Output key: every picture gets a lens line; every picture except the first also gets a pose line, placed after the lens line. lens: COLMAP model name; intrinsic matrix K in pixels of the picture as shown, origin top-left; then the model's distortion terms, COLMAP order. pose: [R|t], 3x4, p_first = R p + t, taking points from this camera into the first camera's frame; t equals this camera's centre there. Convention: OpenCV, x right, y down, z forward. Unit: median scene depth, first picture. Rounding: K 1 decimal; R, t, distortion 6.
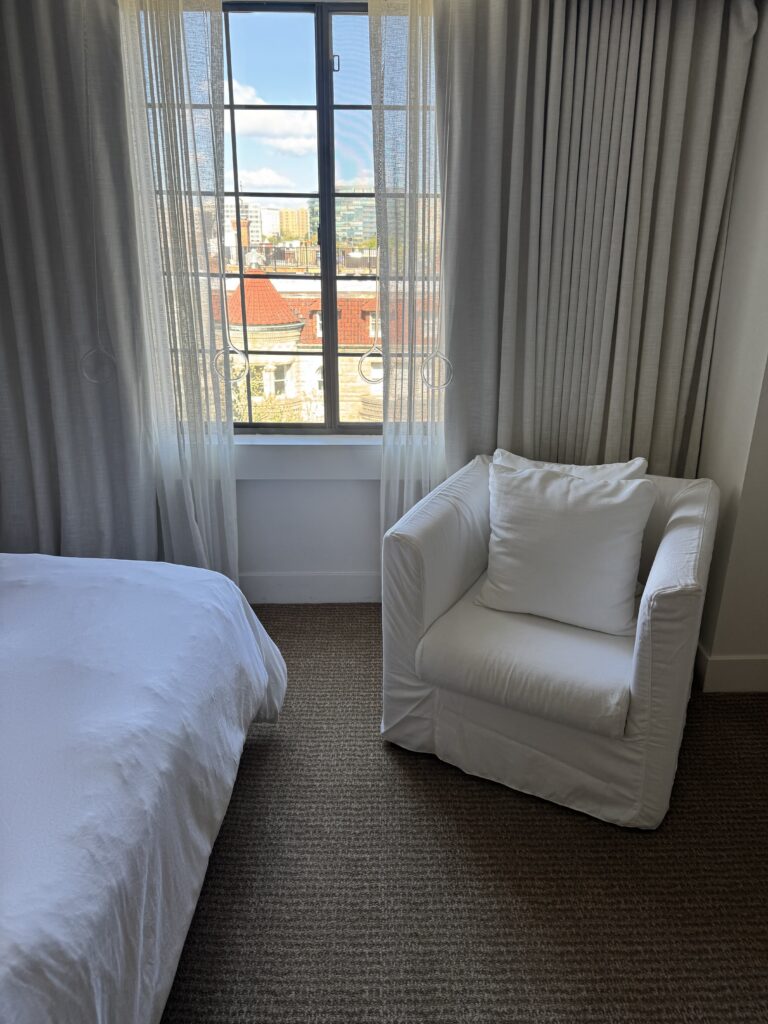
lens RADIAL K [[724.6, 0, 382.7], [0, 724.6, 510.2], [0, 0, 1]] dist [0.026477, -0.023362]
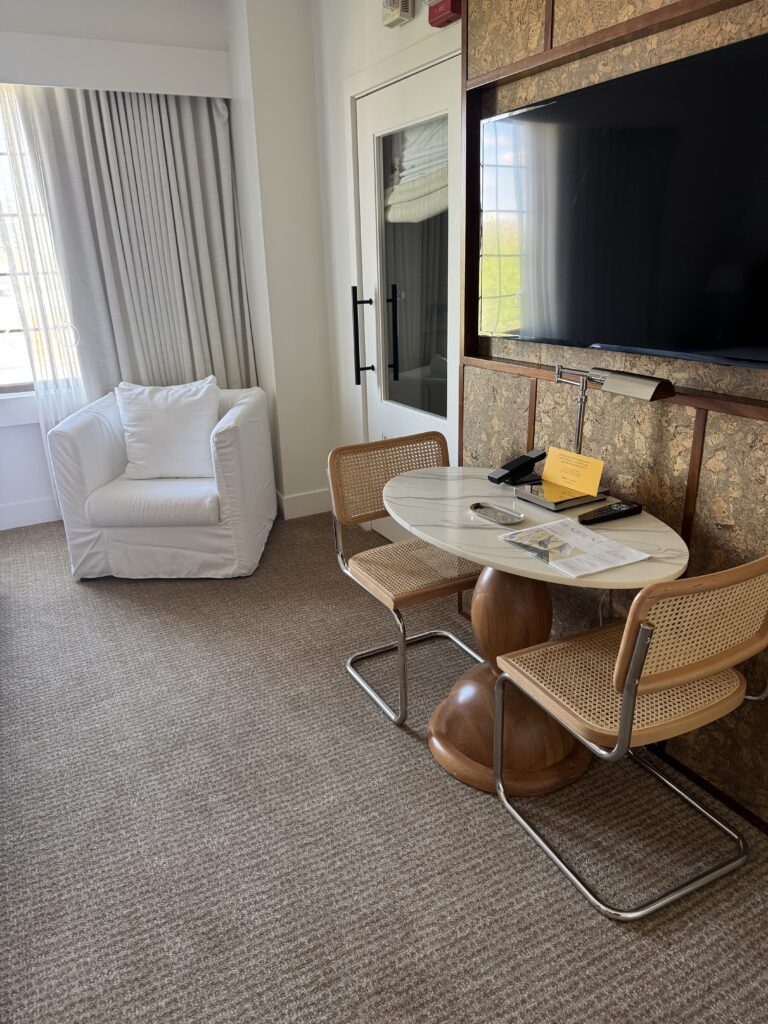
lens RADIAL K [[724.6, 0, 393.4], [0, 724.6, 510.2], [0, 0, 1]] dist [0.026477, -0.023362]
pose [[0.889351, -0.176310, 0.421864, -0.023929], [0.183229, 0.982766, 0.024454, 0.272423], [-0.418905, 0.055549, 0.906329, -0.657935]]
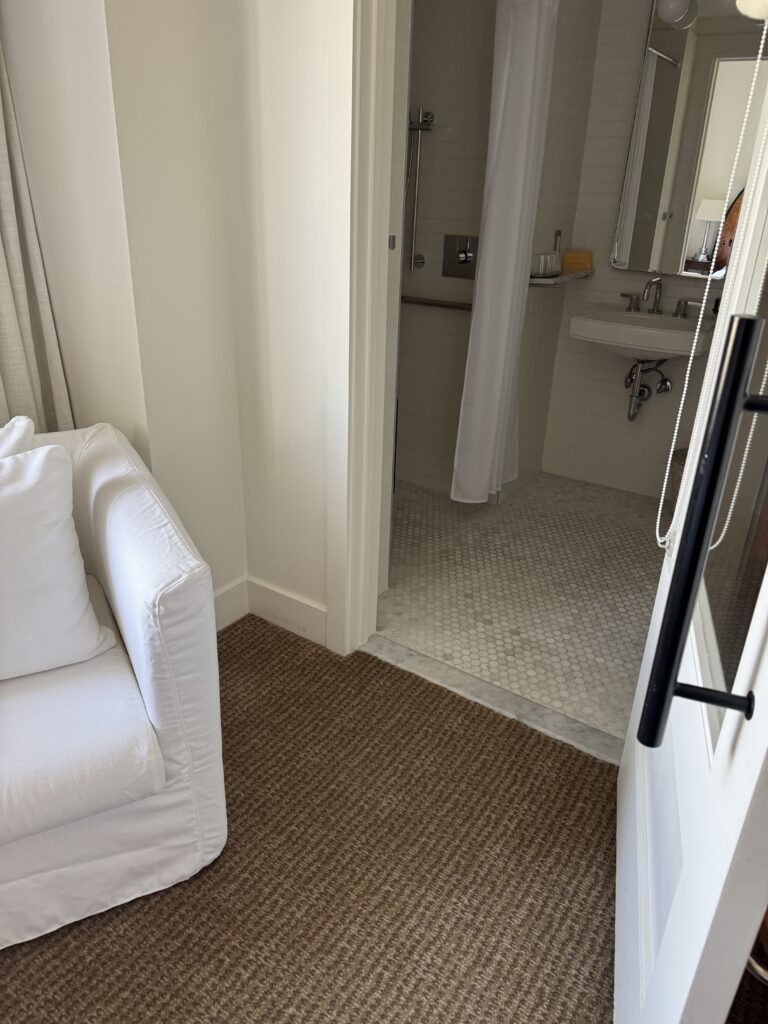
lens RADIAL K [[724.6, 0, 382.0], [0, 724.6, 506.5], [0, 0, 1]] dist [0.026477, -0.023362]
pose [[0.569182, -0.323108, 0.756064, -0.015954], [0.249430, 0.944070, 0.215677, -0.056912], [-0.783464, 0.065826, 0.617940, 0.289578]]
